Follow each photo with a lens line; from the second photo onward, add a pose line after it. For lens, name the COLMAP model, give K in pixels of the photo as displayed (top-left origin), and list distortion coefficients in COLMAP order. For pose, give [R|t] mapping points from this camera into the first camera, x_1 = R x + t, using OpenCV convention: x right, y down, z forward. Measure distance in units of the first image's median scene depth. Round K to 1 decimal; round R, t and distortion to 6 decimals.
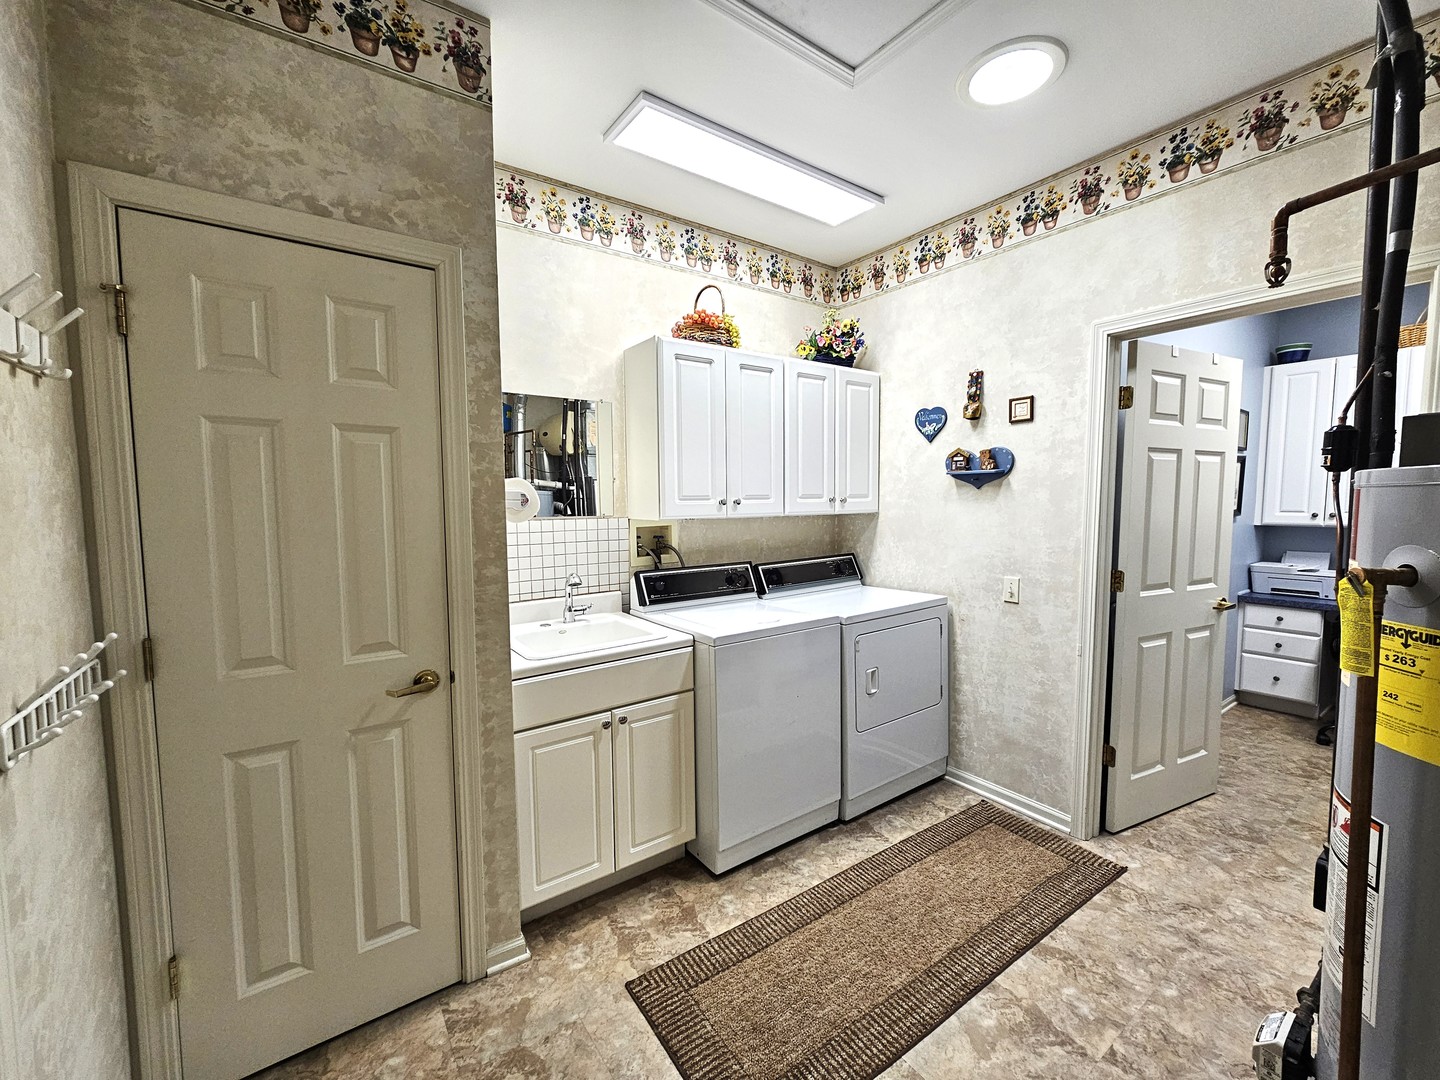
lens RADIAL K [[585.7, 0, 718.3], [0, 585.7, 540.2], [0, 0, 1]] dist [-0.001290, -0.000833]
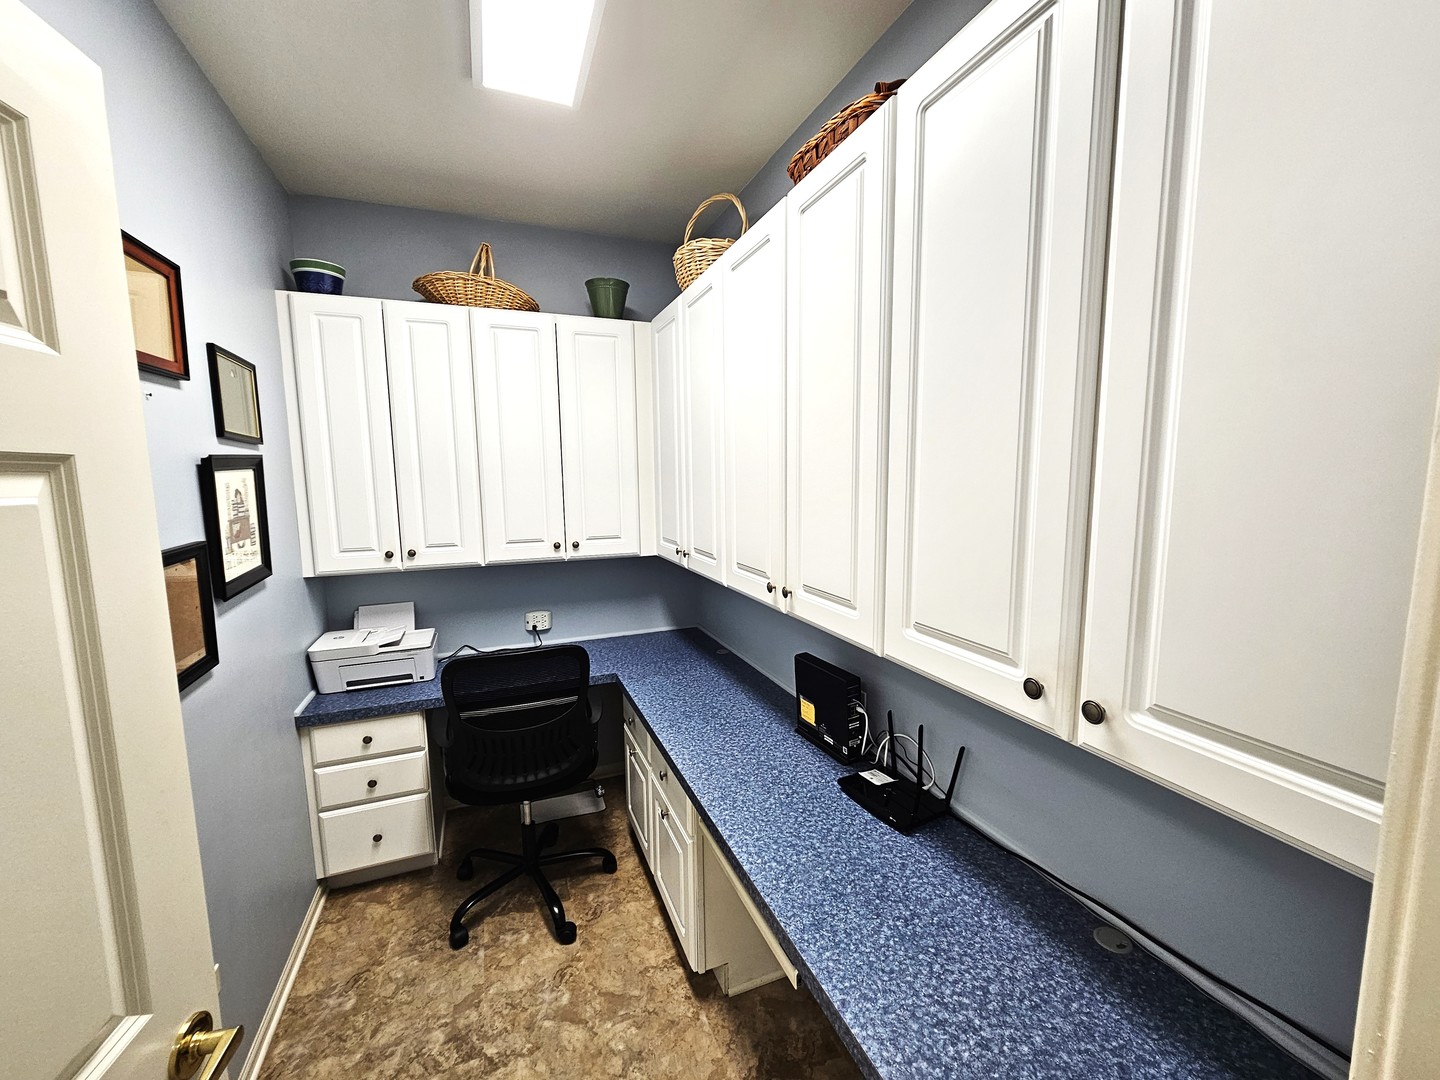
lens RADIAL K [[585.7, 0, 722.2], [0, 585.7, 545.5], [0, 0, 1]] dist [-0.001290, -0.000833]
pose [[0.228742, -0.110394, 0.967207, 0.486208], [0.089511, 0.991726, 0.092023, -0.075269], [-0.969363, 0.065526, 0.236731, 0.493816]]
